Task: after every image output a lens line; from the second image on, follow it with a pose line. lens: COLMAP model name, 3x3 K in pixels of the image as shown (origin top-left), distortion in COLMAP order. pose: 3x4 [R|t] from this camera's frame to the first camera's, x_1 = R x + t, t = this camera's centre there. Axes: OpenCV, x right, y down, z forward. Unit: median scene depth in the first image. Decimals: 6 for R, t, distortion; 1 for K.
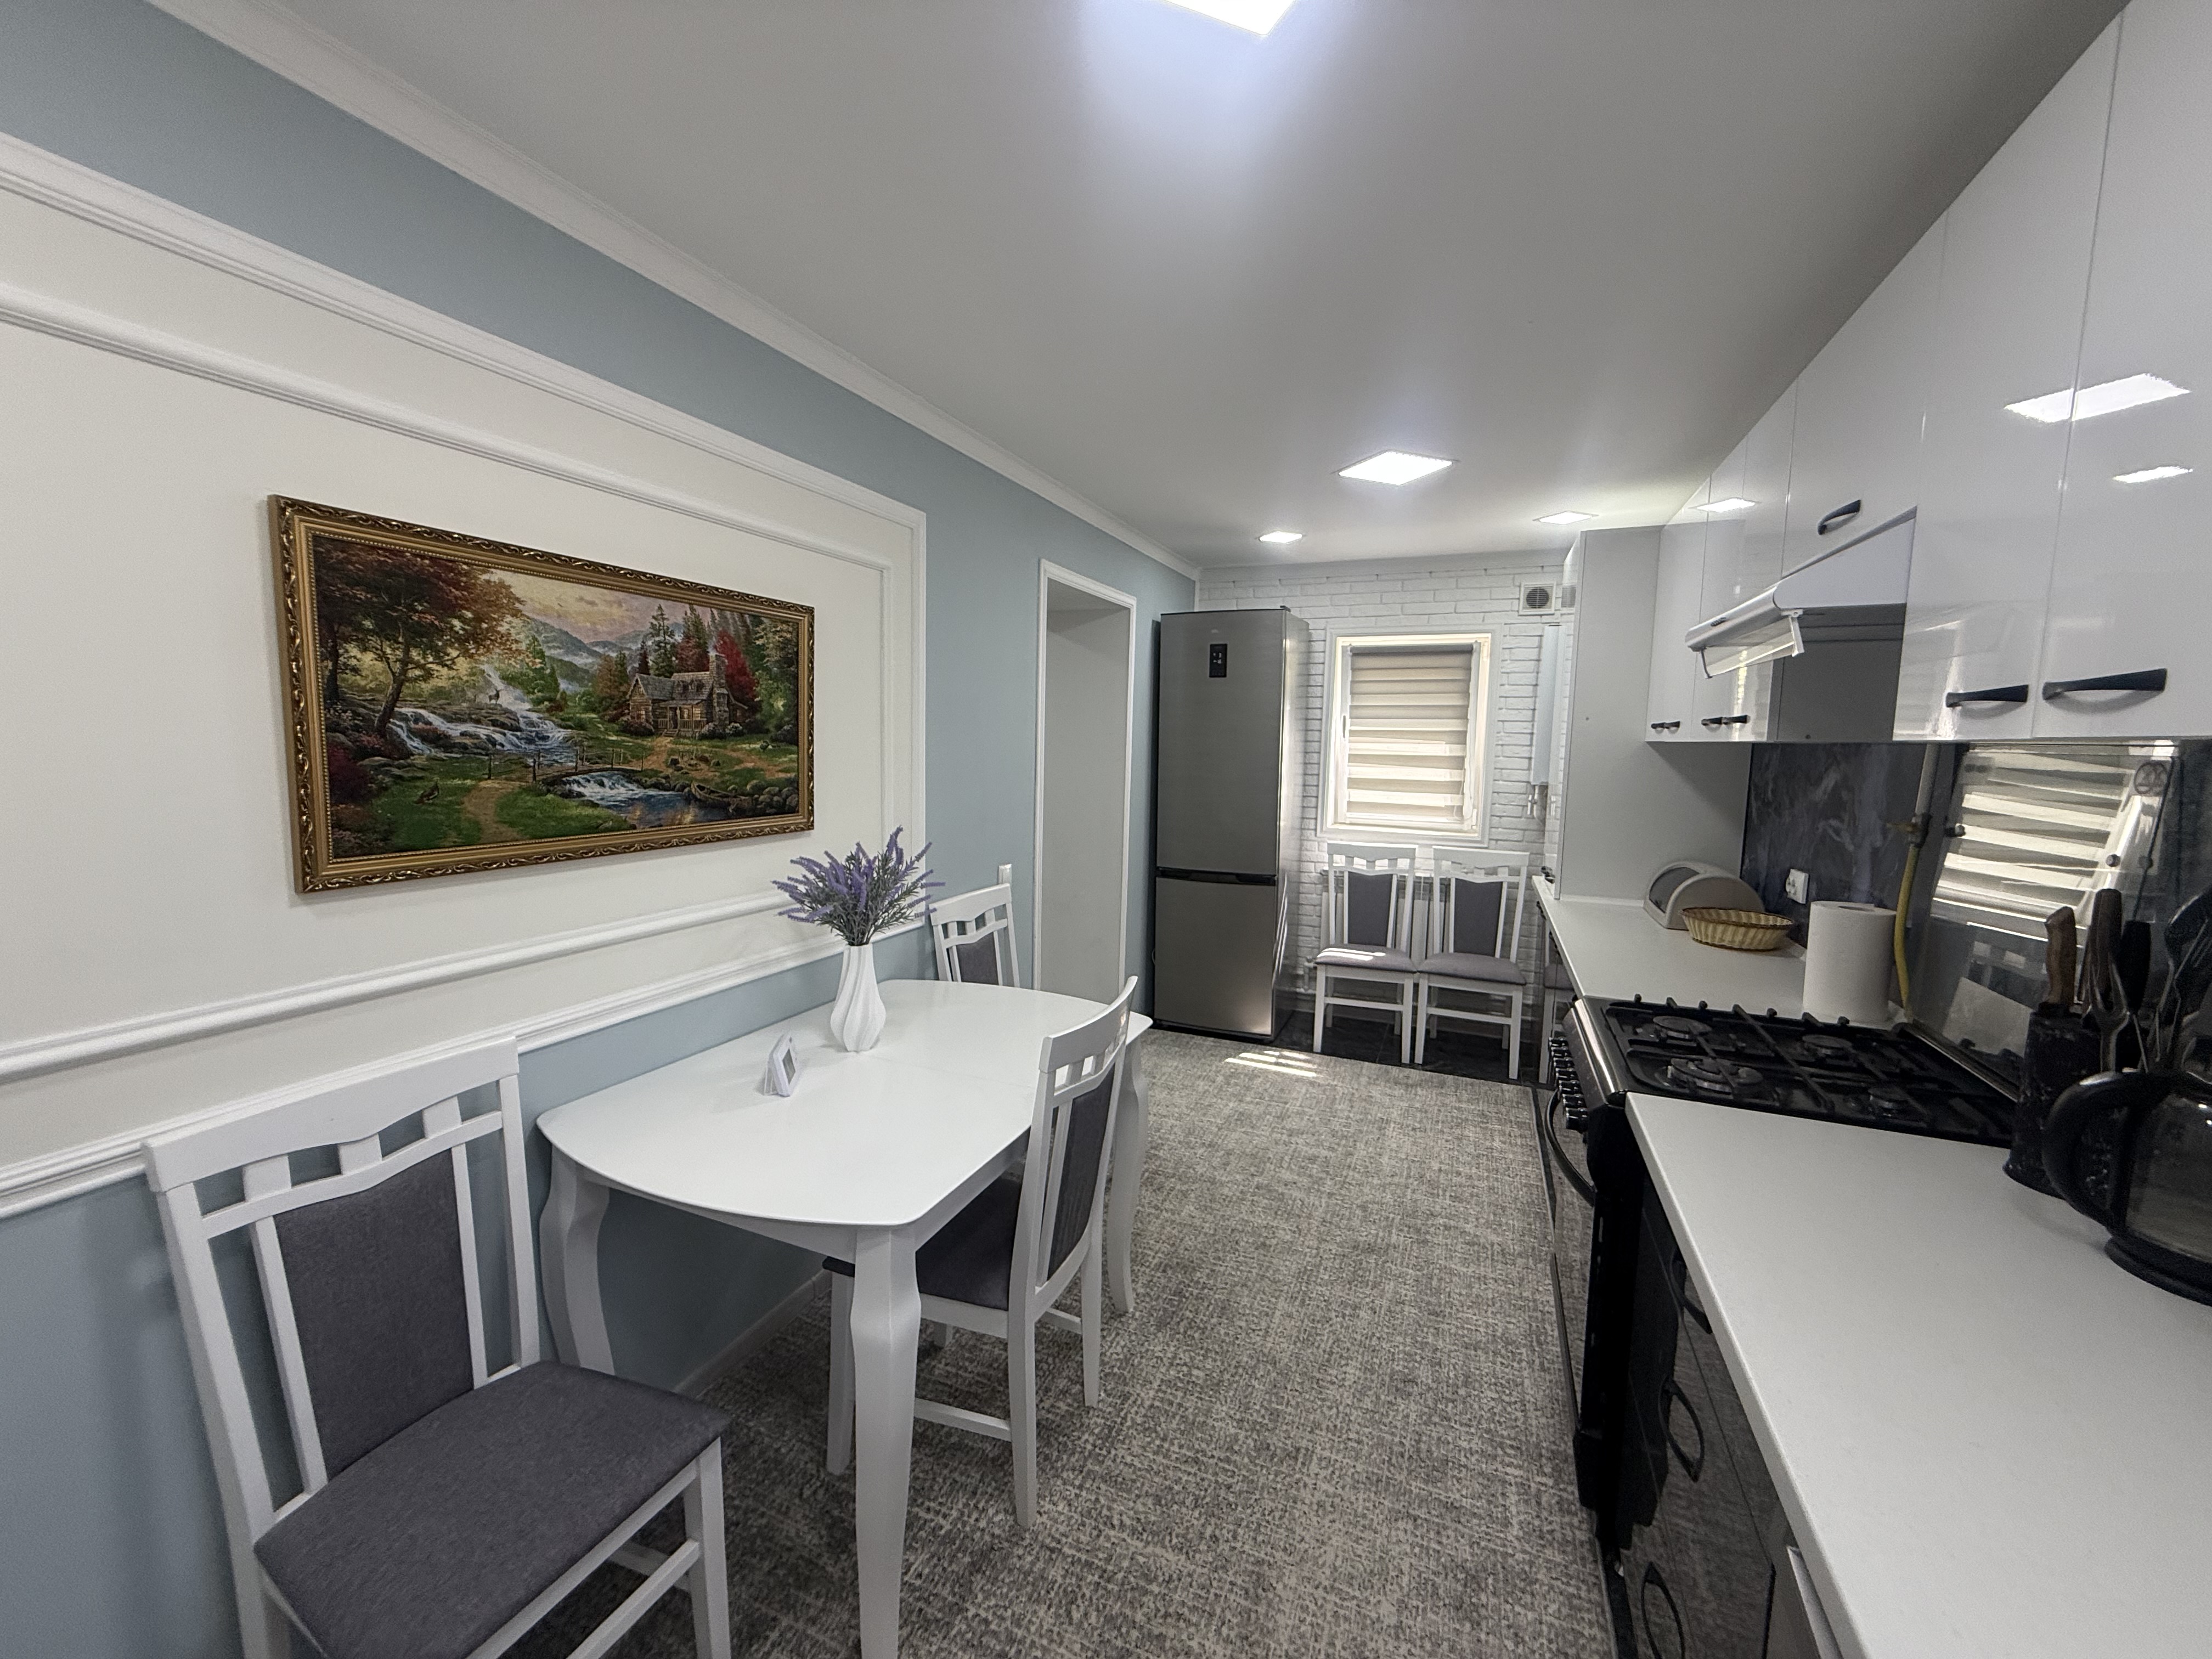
lens RADIAL K [[879.8, 0, 1101.1], [0, 879.8, 824.4], [0, 0, 1]] dist [0.001601, -0.000384]
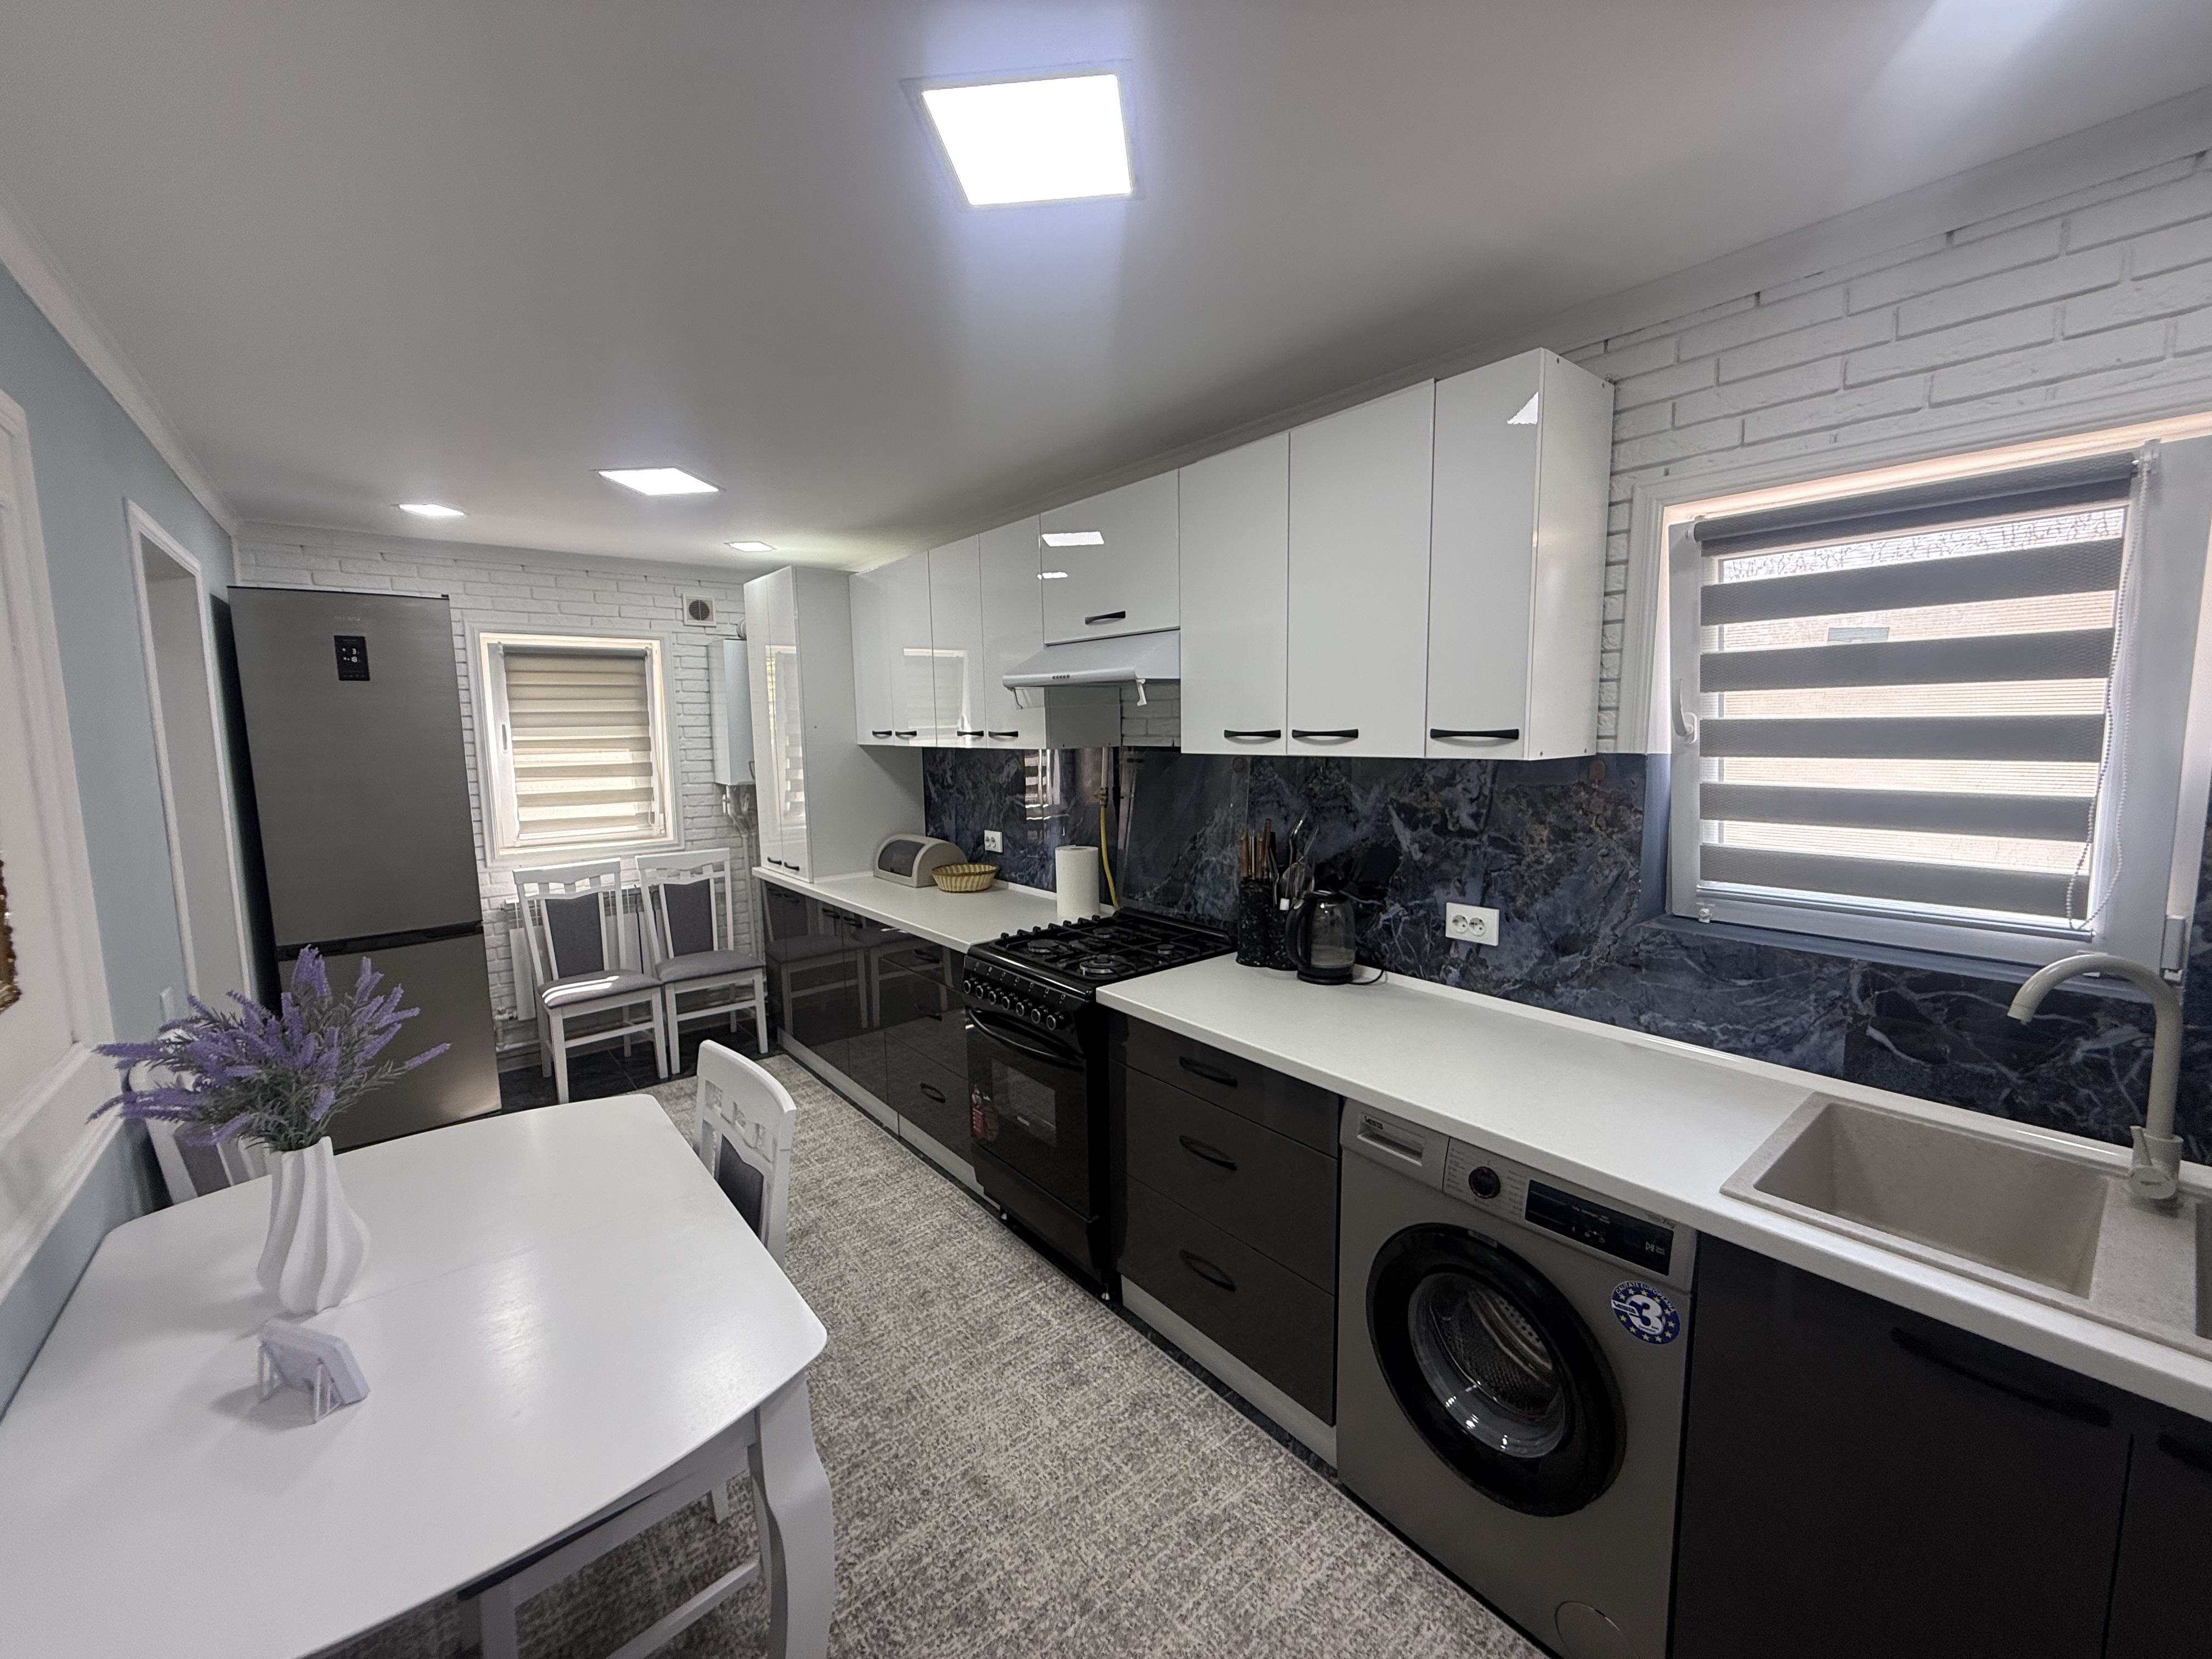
lens RADIAL K [[879.8, 0, 1096.2], [0, 879.8, 822.9], [0, 0, 1]] dist [0.001601, -0.000384]
pose [[0.472250, -0.125582, 0.872473, -0.249328], [0.112098, 0.990319, 0.081868, -0.037649], [-0.874307, 0.059140, 0.481756, 0.087498]]
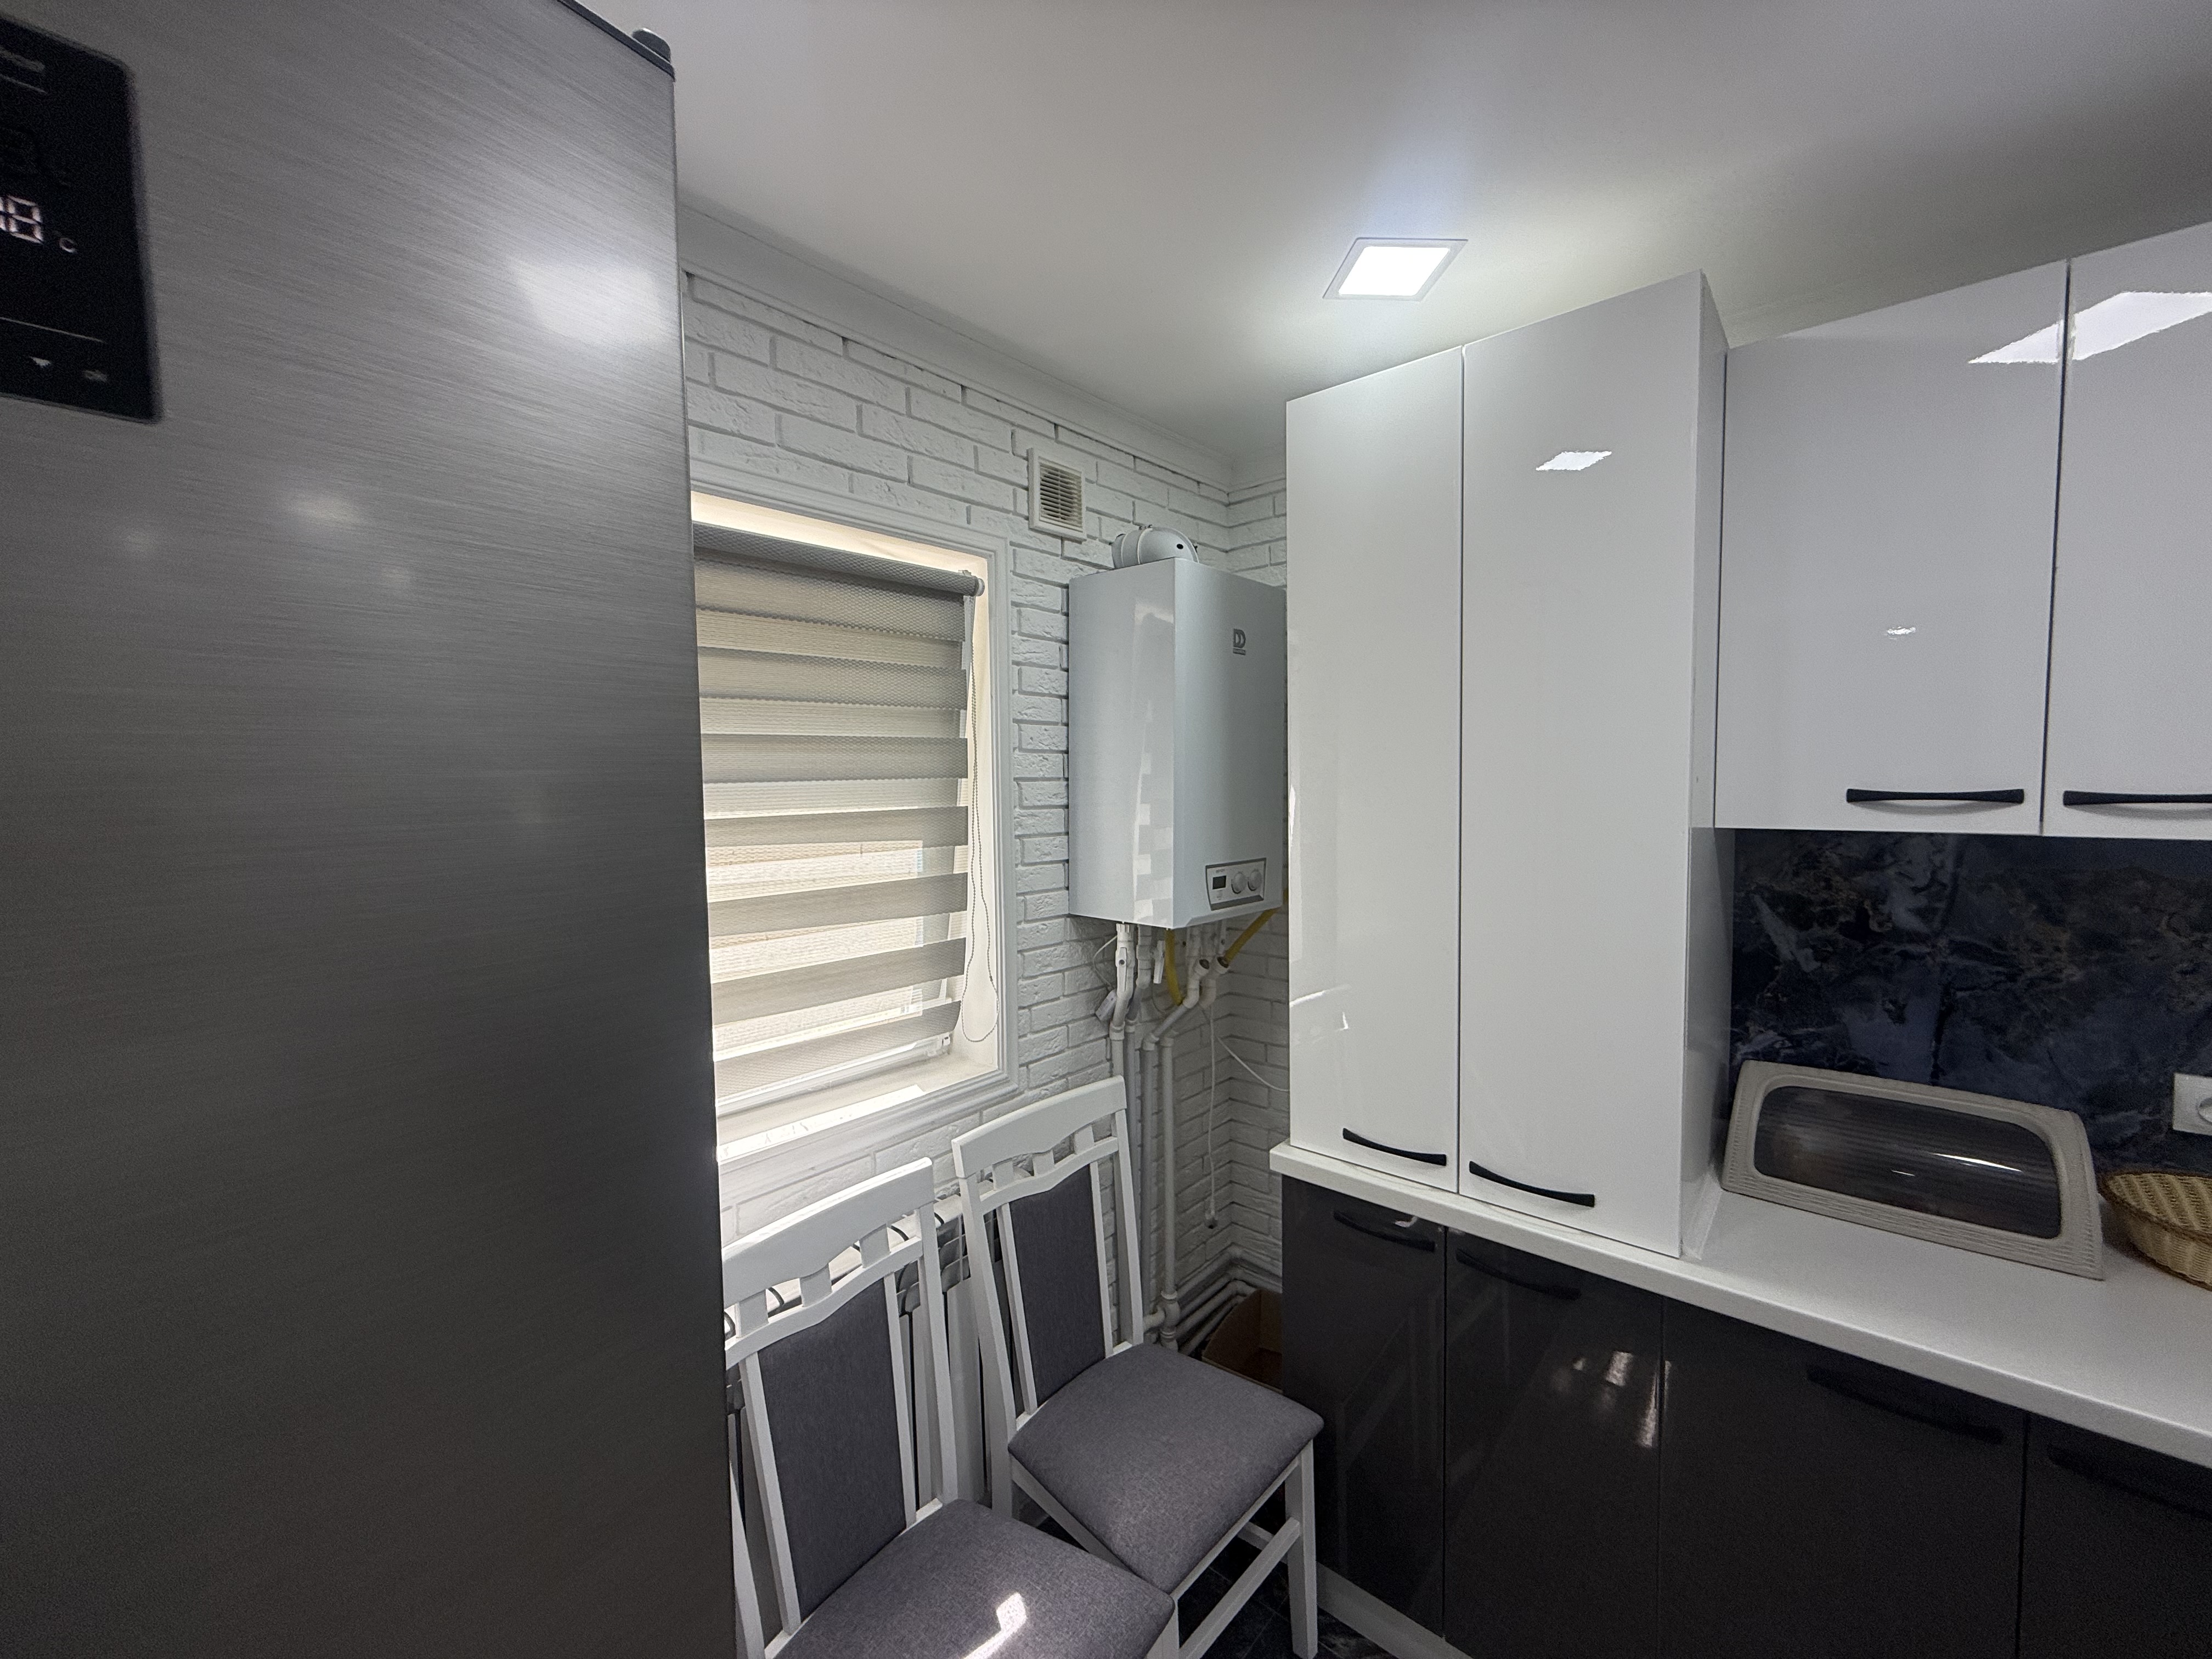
lens RADIAL K [[879.8, 0, 1121.1], [0, 879.8, 837.3], [0, 0, 1]] dist [0.001601, -0.000384]
pose [[0.304407, -0.082209, 0.948988, 0.082263], [0.112556, 0.992393, 0.049864, -0.113761], [-0.945869, 0.091636, 0.311344, 0.889668]]
